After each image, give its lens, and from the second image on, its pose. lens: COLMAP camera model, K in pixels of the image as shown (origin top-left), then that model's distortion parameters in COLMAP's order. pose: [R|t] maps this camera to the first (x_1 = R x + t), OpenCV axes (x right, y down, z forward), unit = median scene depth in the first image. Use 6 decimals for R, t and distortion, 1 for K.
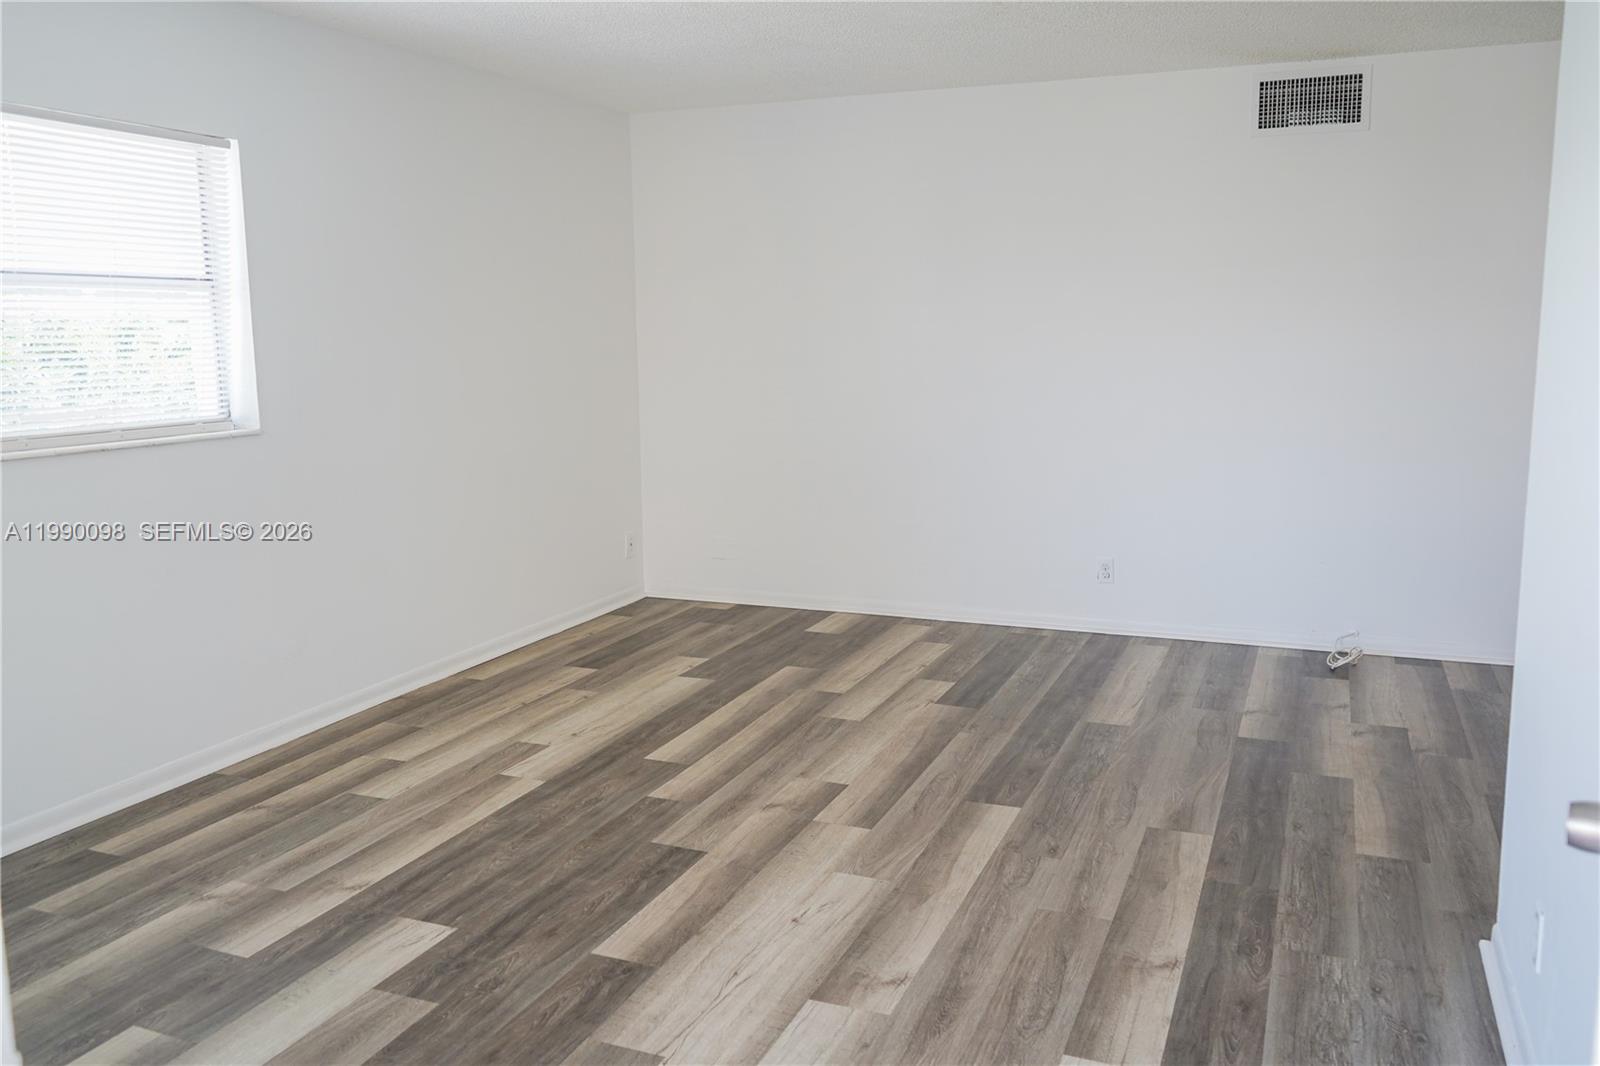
lens RADIAL K [[1268.7, 0, 795.8], [0, 1268.7, 532.2], [0, 0, 1]] dist [-0.022372, -0.000490]
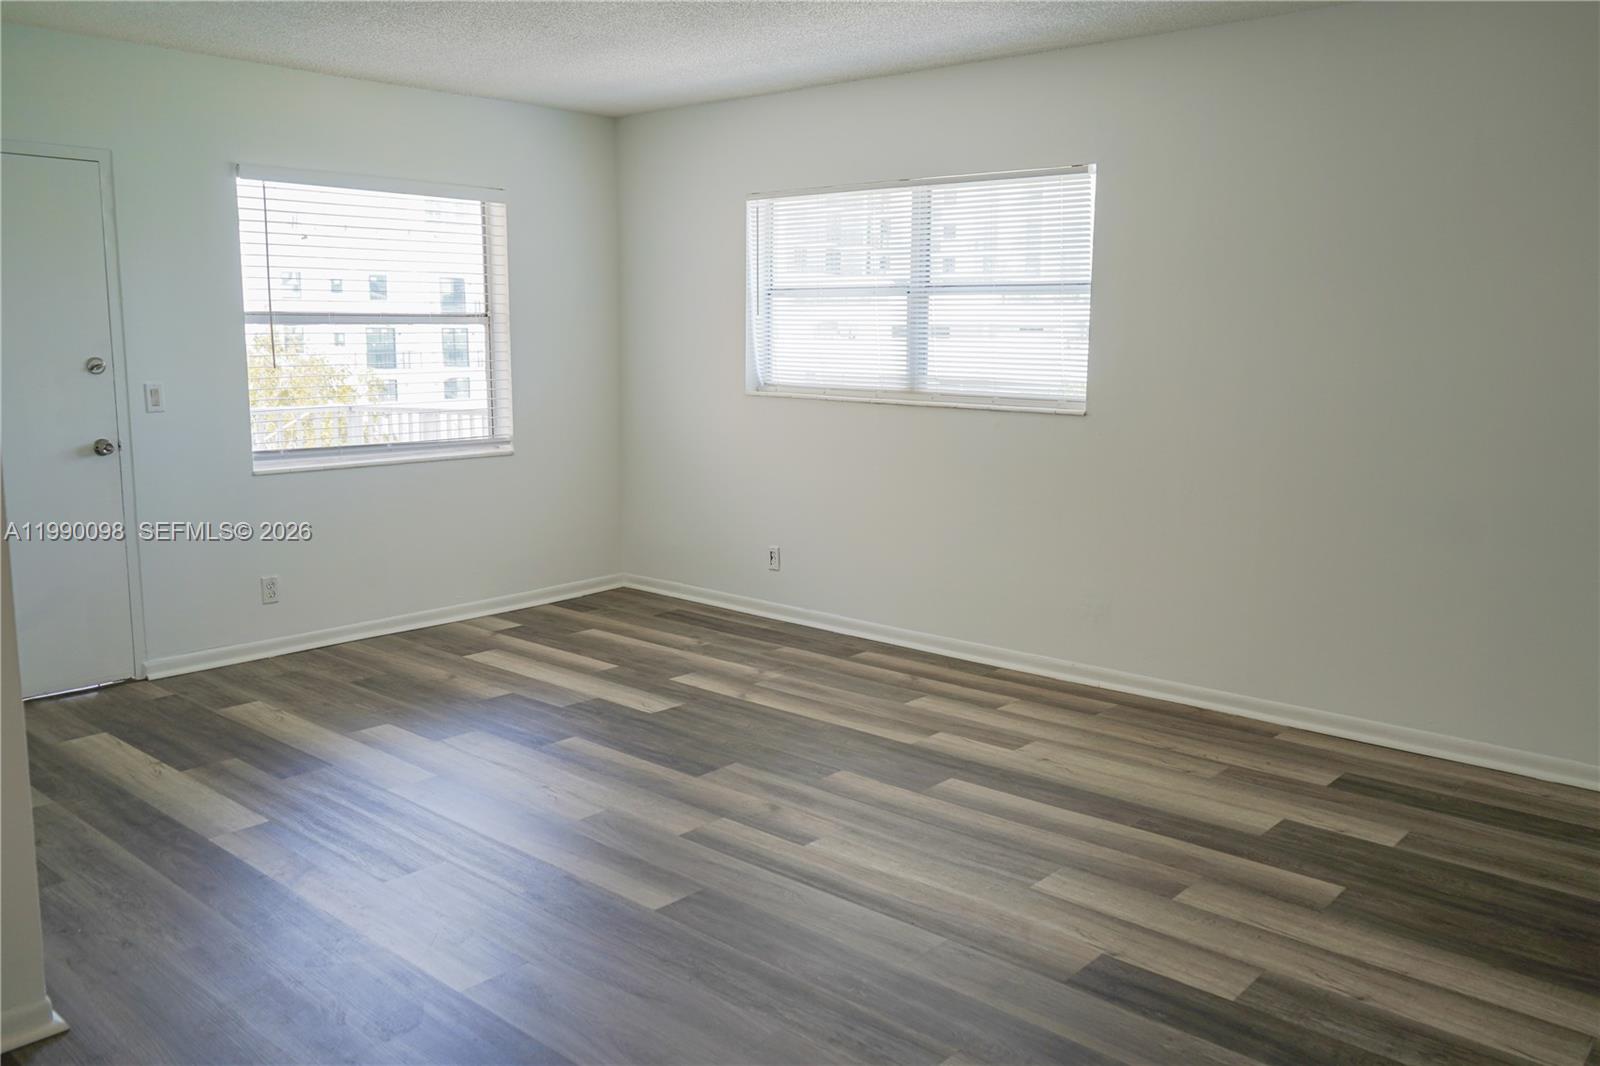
lens RADIAL K [[1268.7, 0, 799.4], [0, 1268.7, 529.3], [0, 0, 1]] dist [-0.022372, -0.000490]
pose [[-0.322697, 0.157931, -0.933233, 0.814655], [-0.154453, 0.963978, 0.216541, -0.200220], [0.933815, 0.214018, -0.286680, 1.177984]]
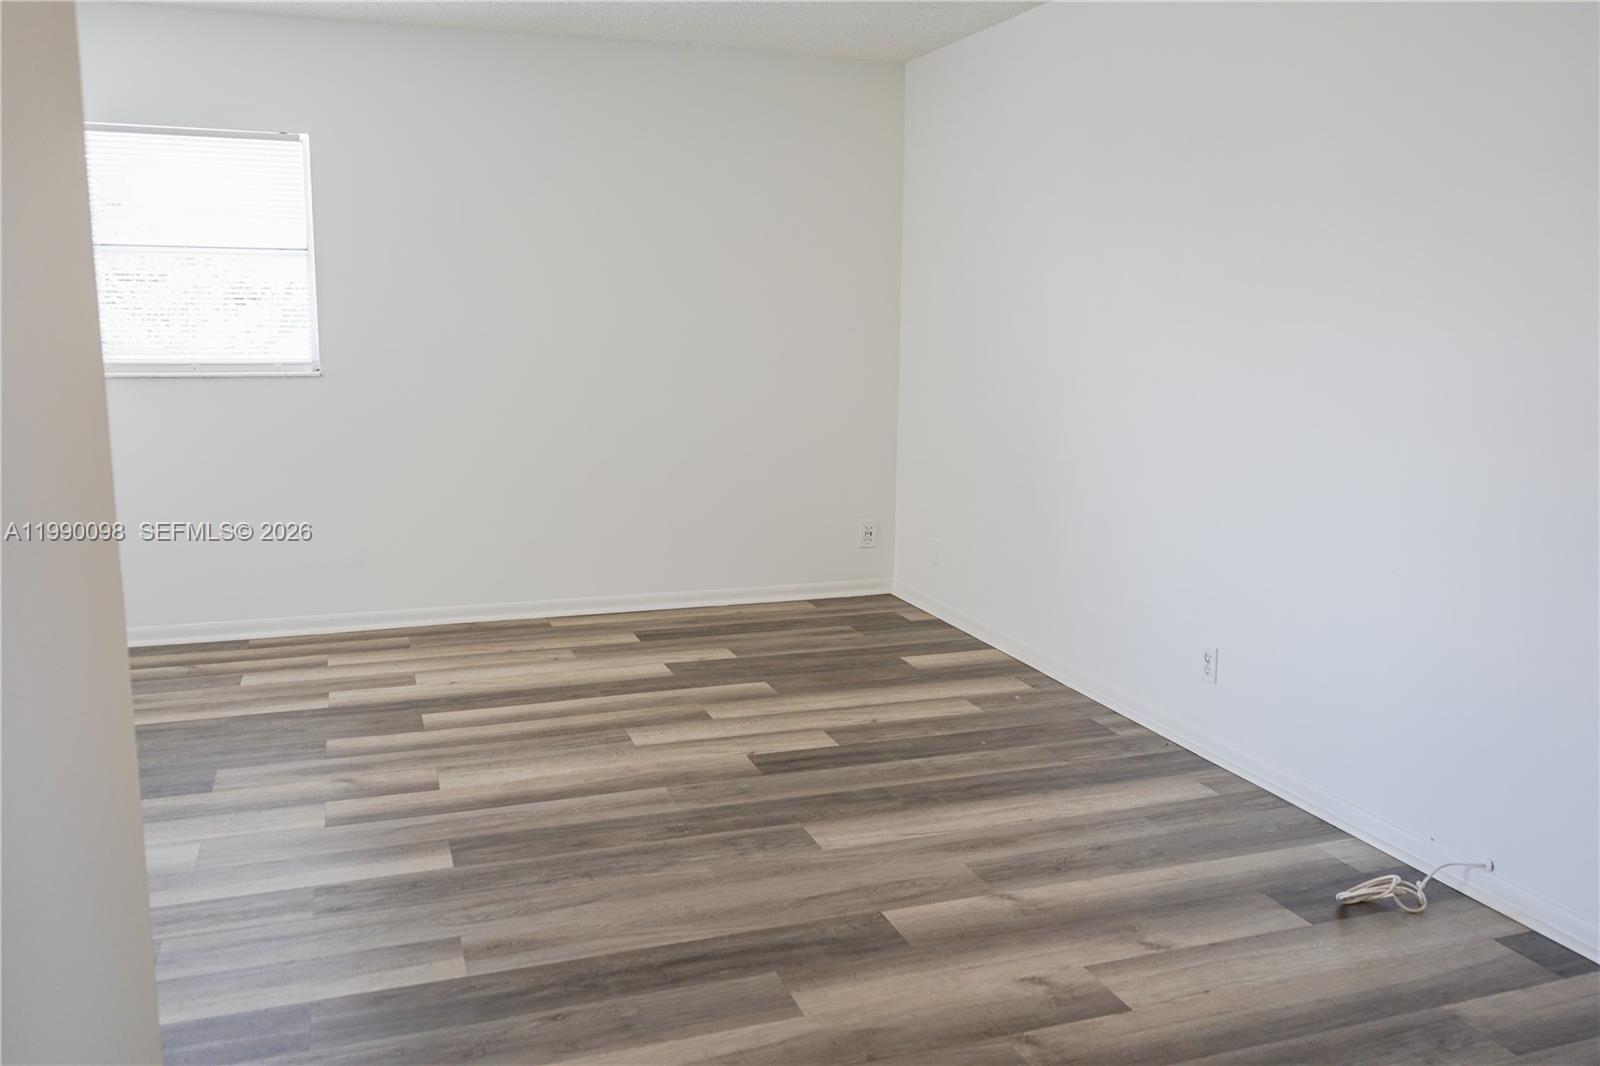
lens RADIAL K [[1268.7, 0, 799.5], [0, 1268.7, 535.8], [0, 0, 1]] dist [-0.022372, -0.000490]
pose [[0.672448, 0.147834, -0.725230, 0.837850], [-0.135790, 0.987860, 0.075462, -0.085498], [0.727581, 0.047735, 0.684358, 0.540644]]
